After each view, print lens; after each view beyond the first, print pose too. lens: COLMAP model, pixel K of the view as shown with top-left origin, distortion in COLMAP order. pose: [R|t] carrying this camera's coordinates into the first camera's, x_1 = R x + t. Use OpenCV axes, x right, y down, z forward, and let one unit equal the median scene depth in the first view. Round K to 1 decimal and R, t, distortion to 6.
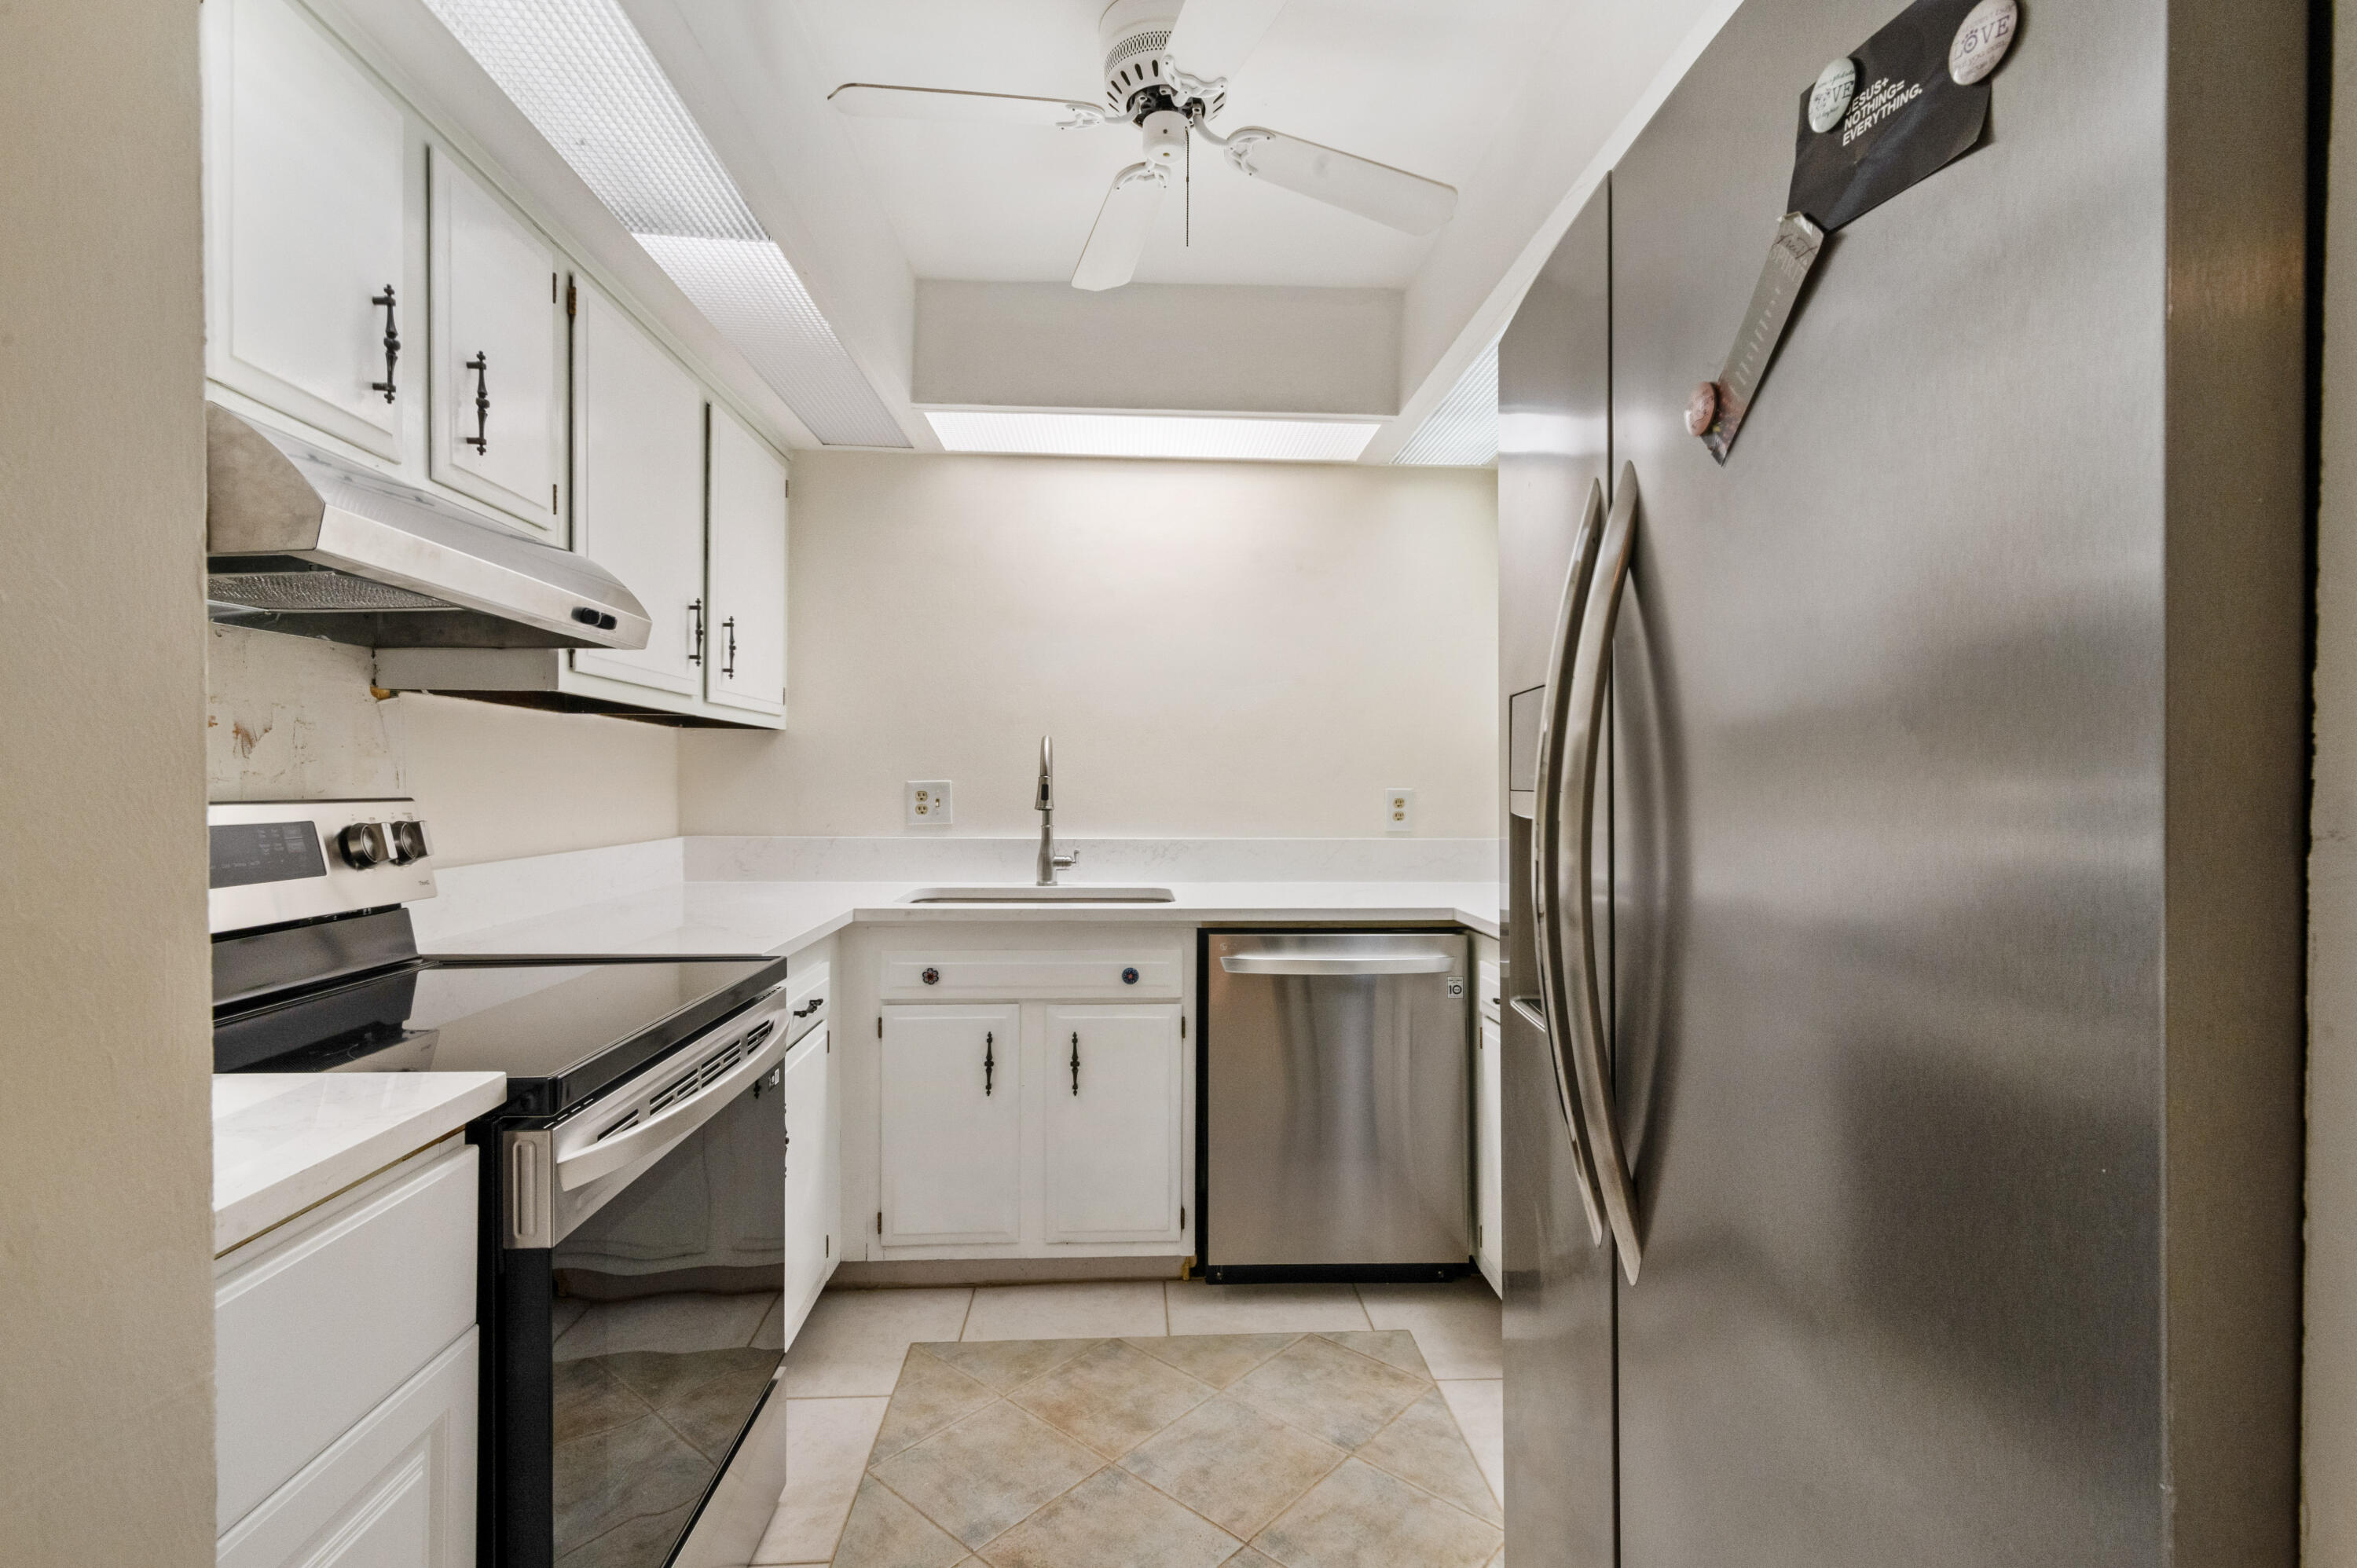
lens RADIAL K [[1093.6, 0, 1182.7], [0, 1093.6, 796.8], [0, 0, 1]] dist [0.014060, -0.000162]
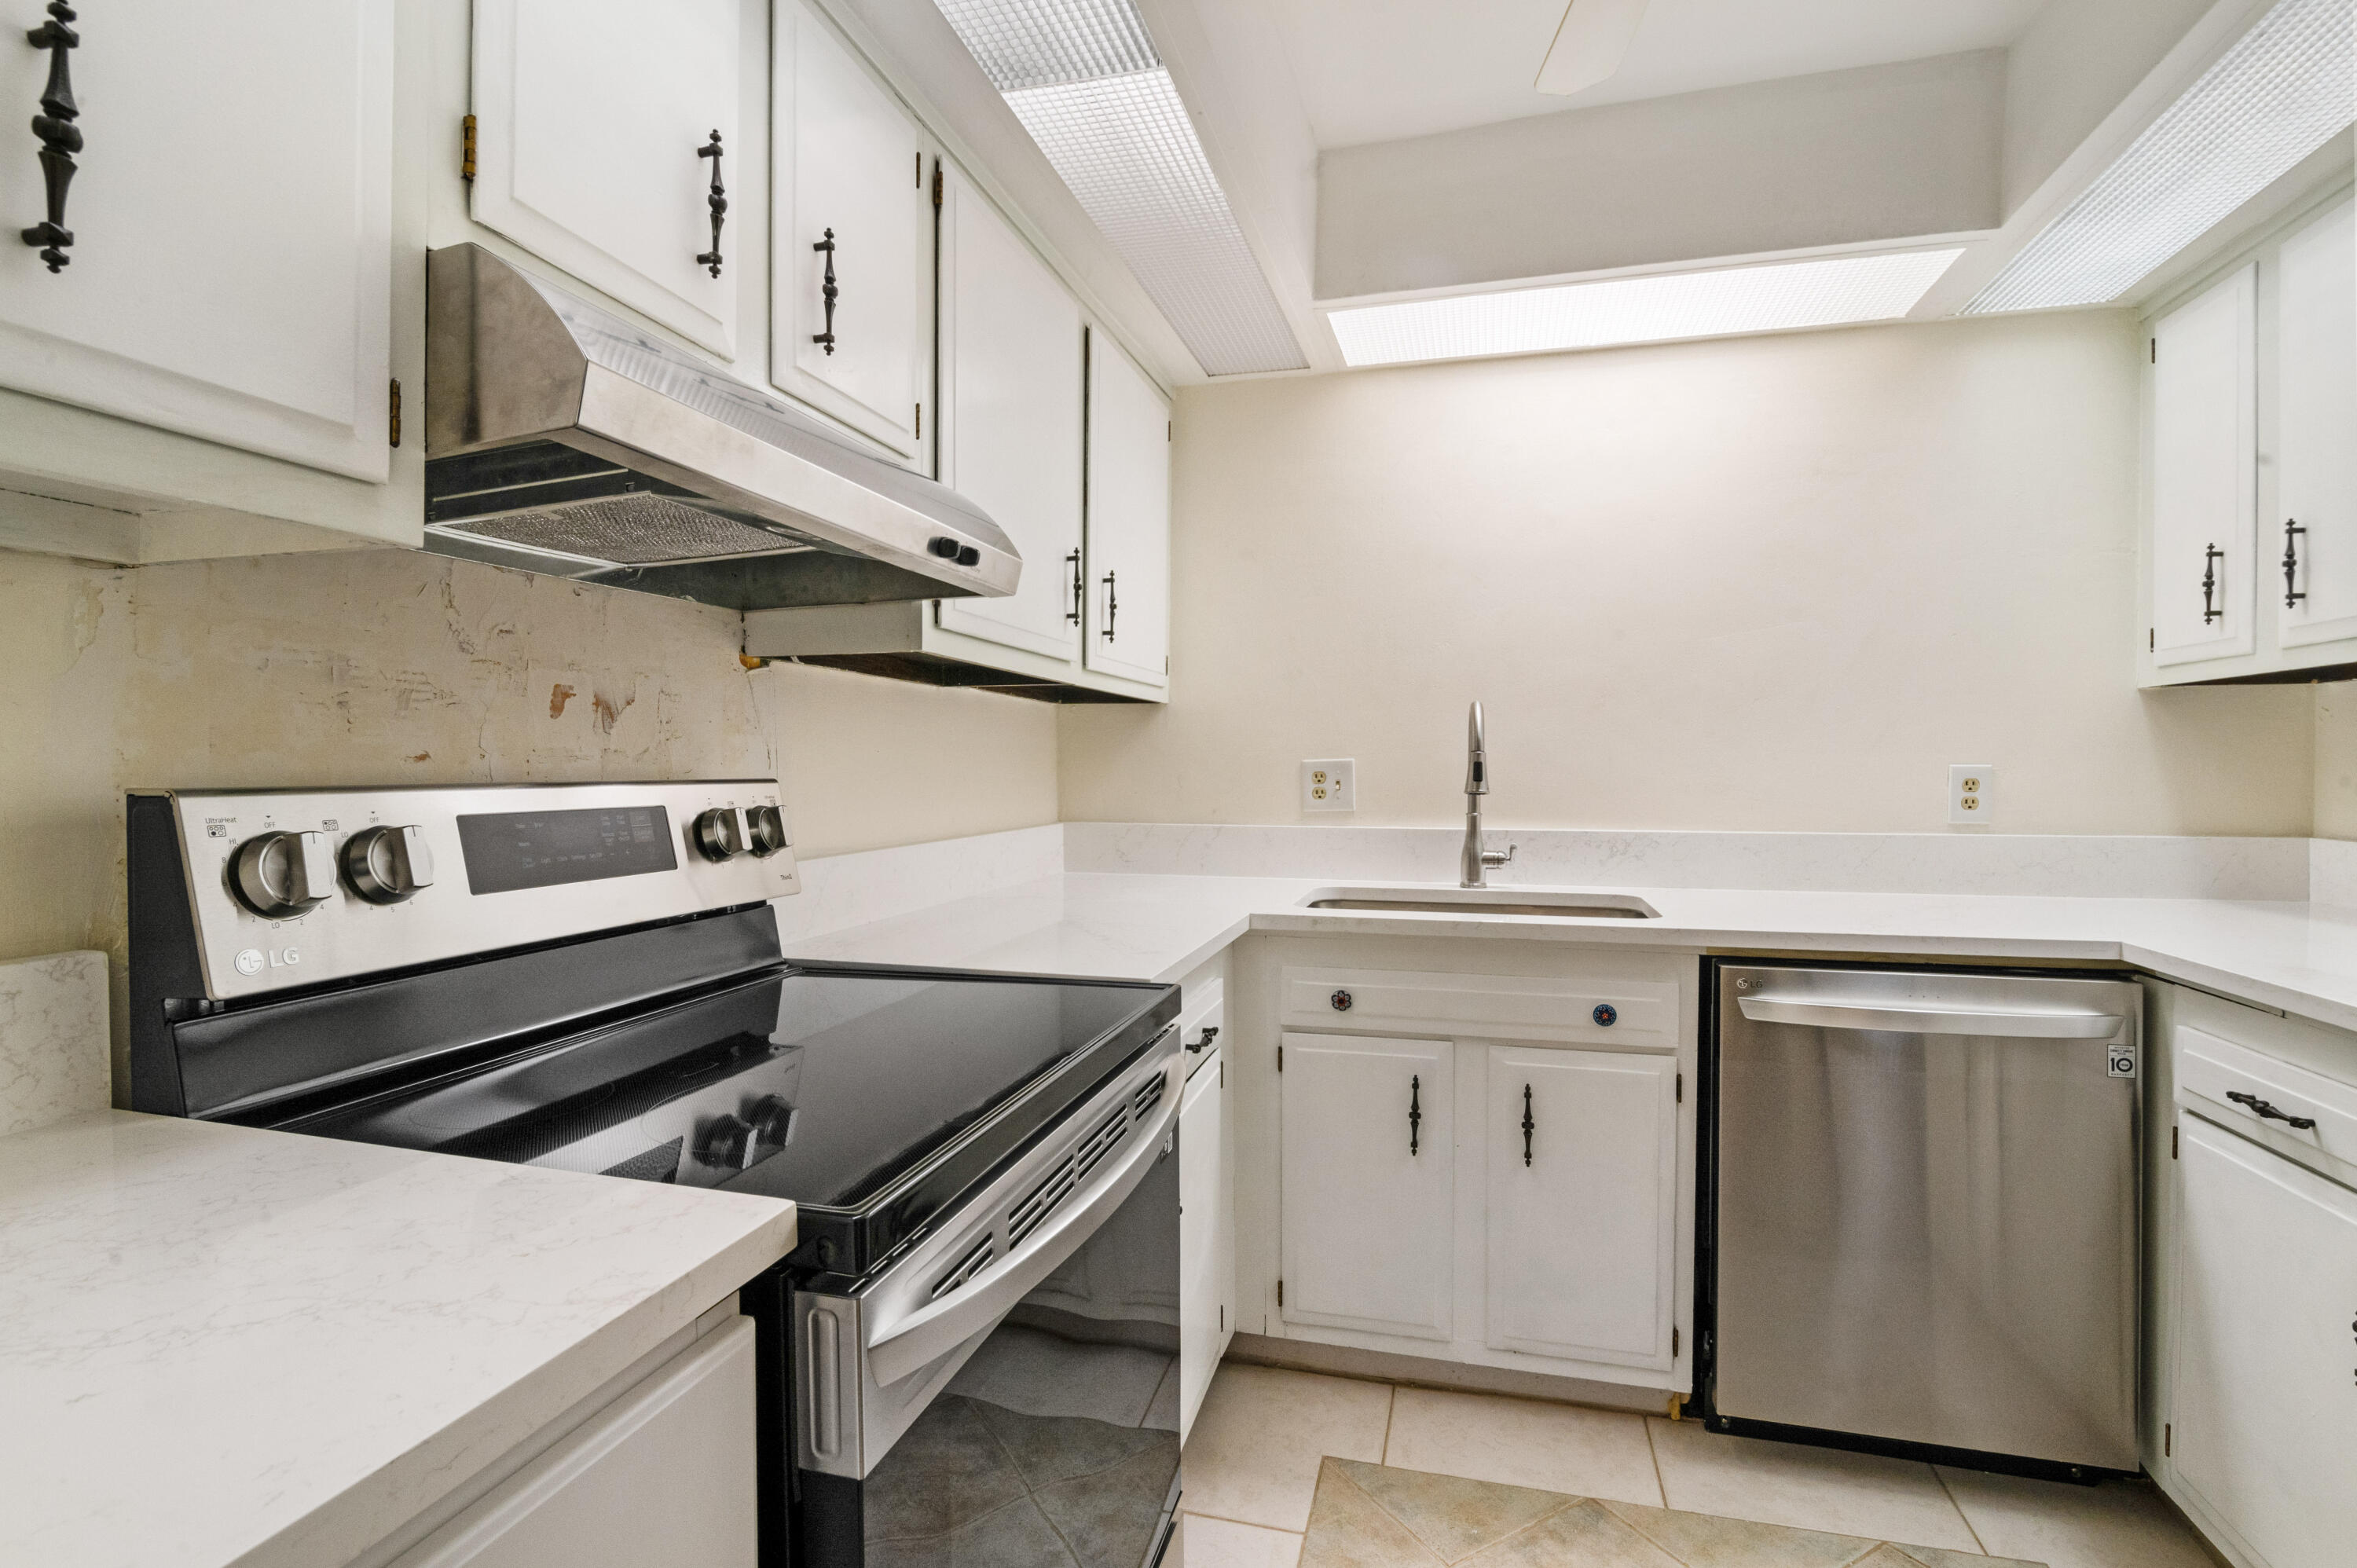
lens RADIAL K [[1092.7, 0, 1189.5], [0, 1092.7, 797.9], [0, 0, 1]] dist [-0.007304, 0.000133]
pose [[0.949934, 0.002828, -0.312437, -0.092028], [0.002066, 0.999880, 0.015332, 0.002526], [0.312443, -0.015210, 0.949815, 0.218291]]
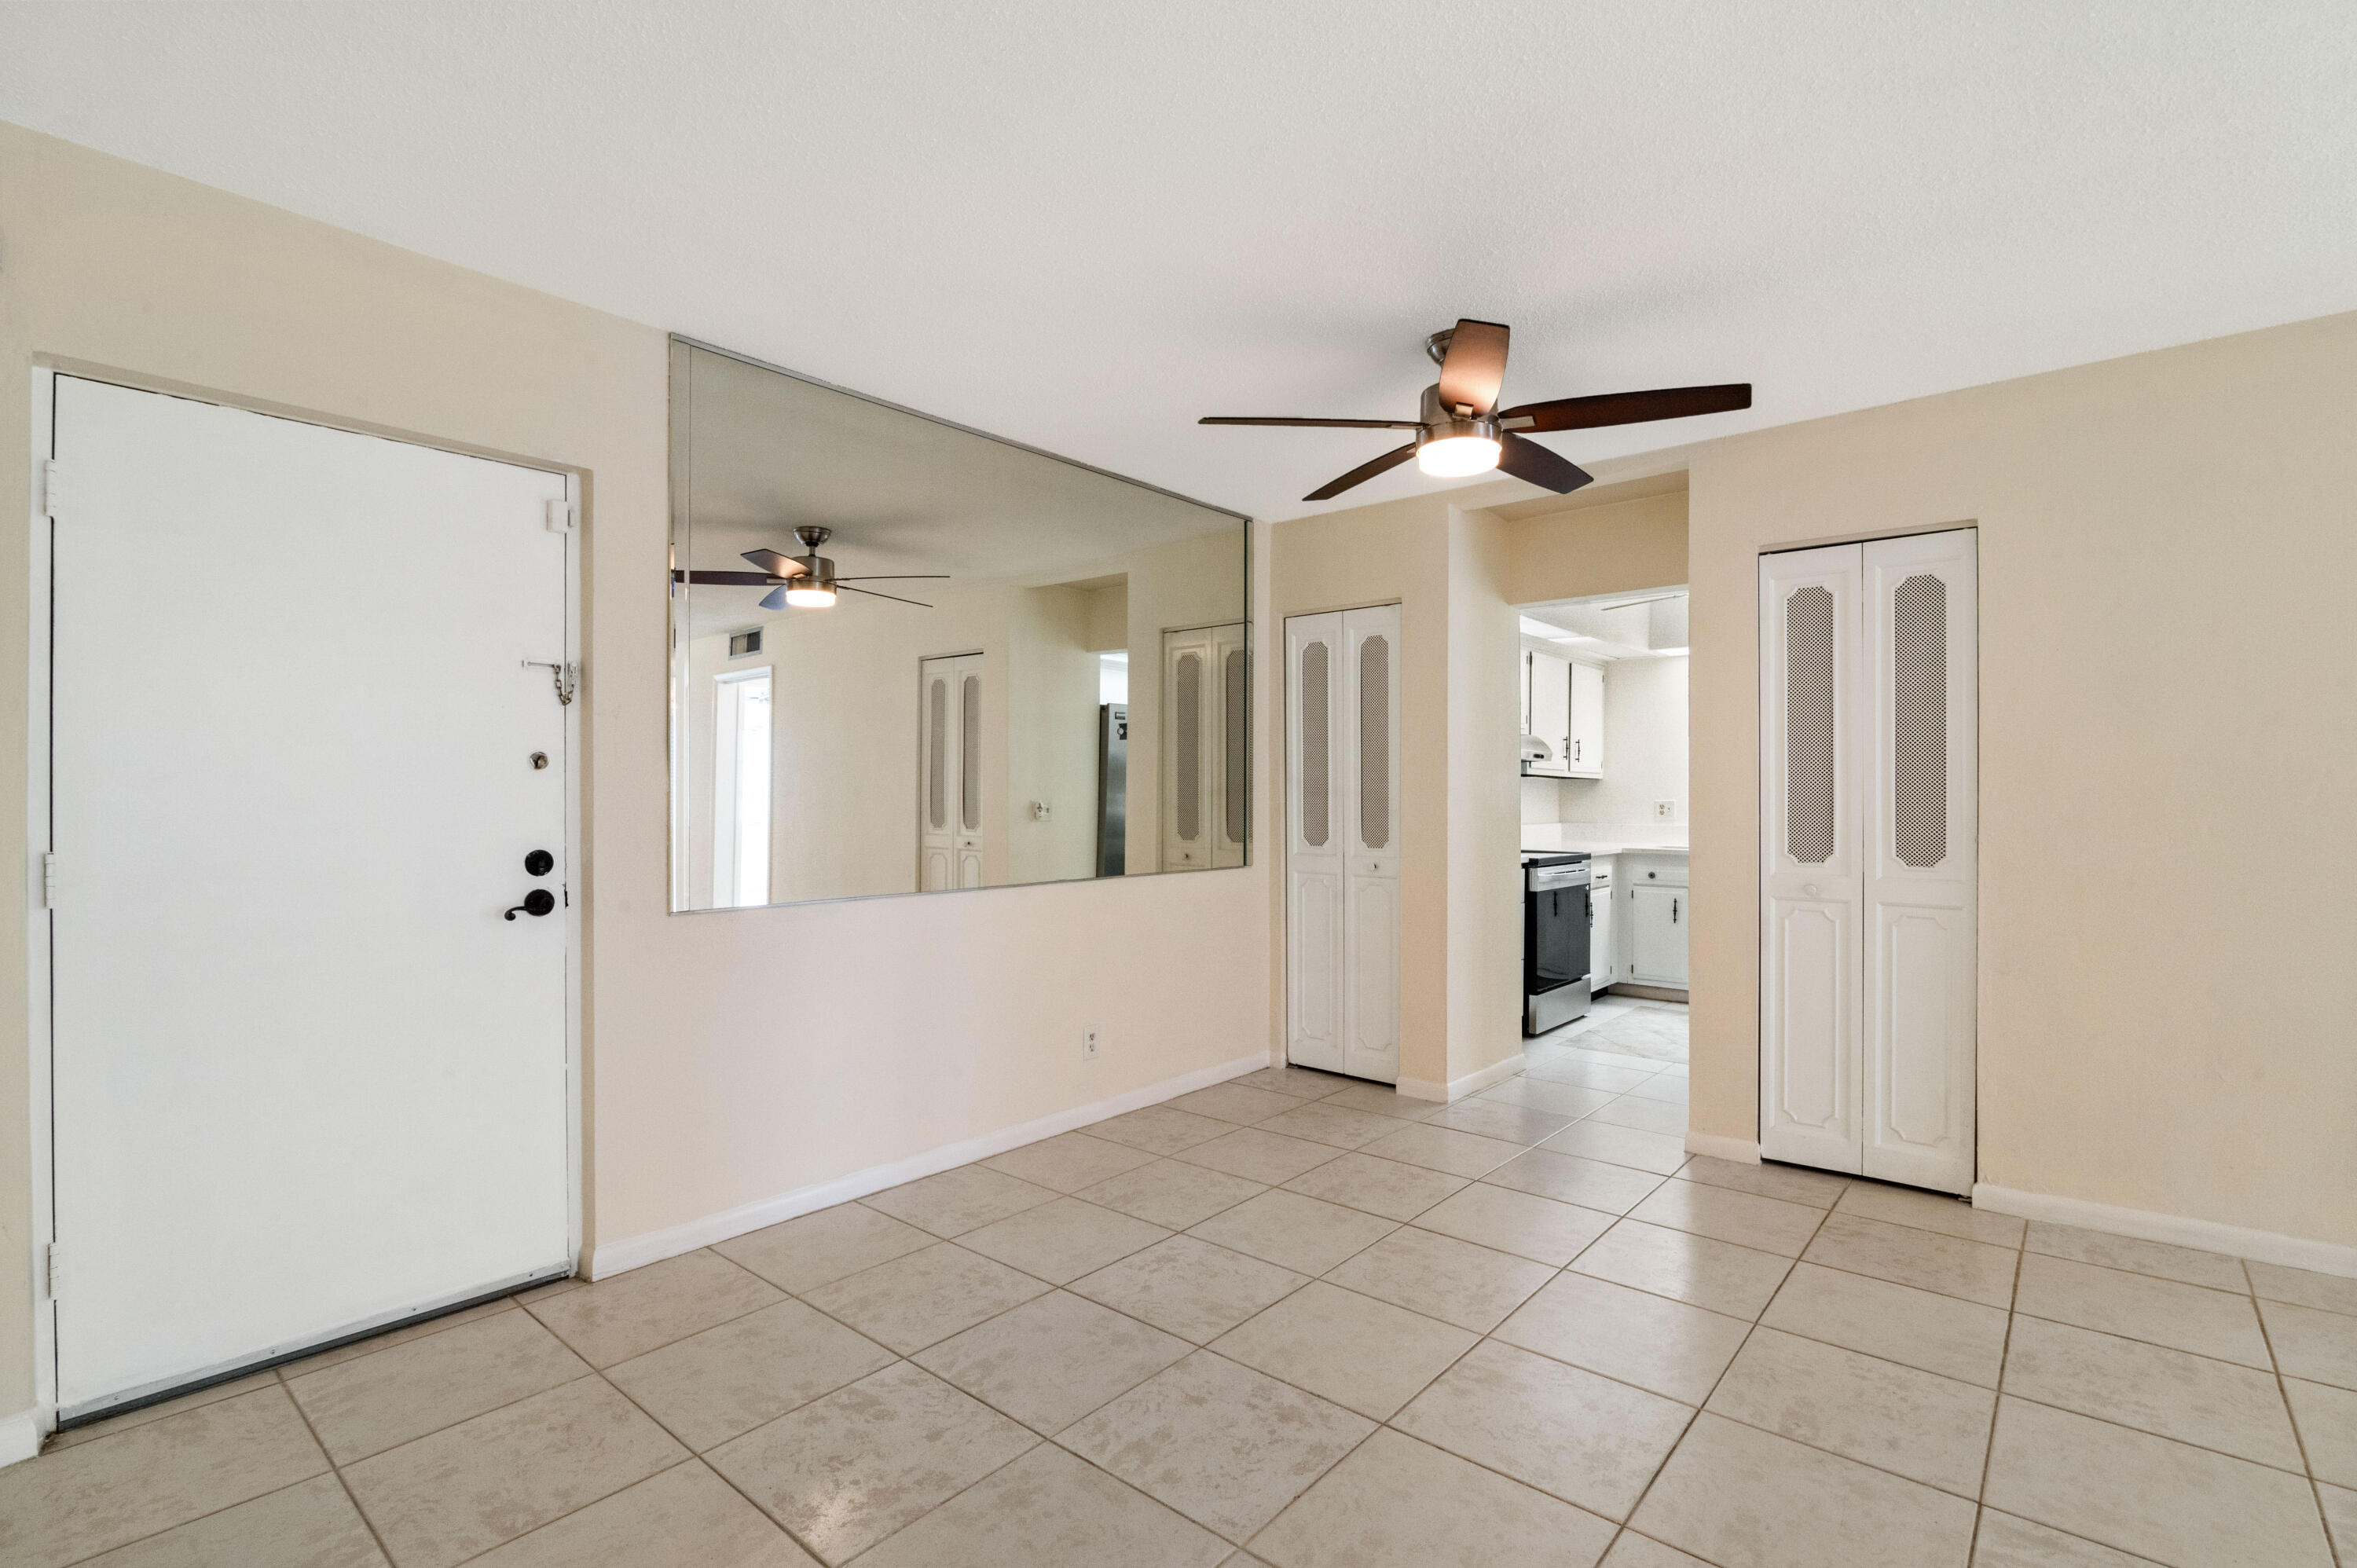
lens RADIAL K [[1092.7, 0, 1189.5], [0, 1092.7, 797.9], [0, 0, 1]] dist [-0.007304, 0.000133]
pose [[0.728457, -0.002223, -0.685088, 0.803035], [-0.009008, 0.999877, -0.012822, 0.024462], [0.685032, 0.015512, 0.728348, -1.769914]]
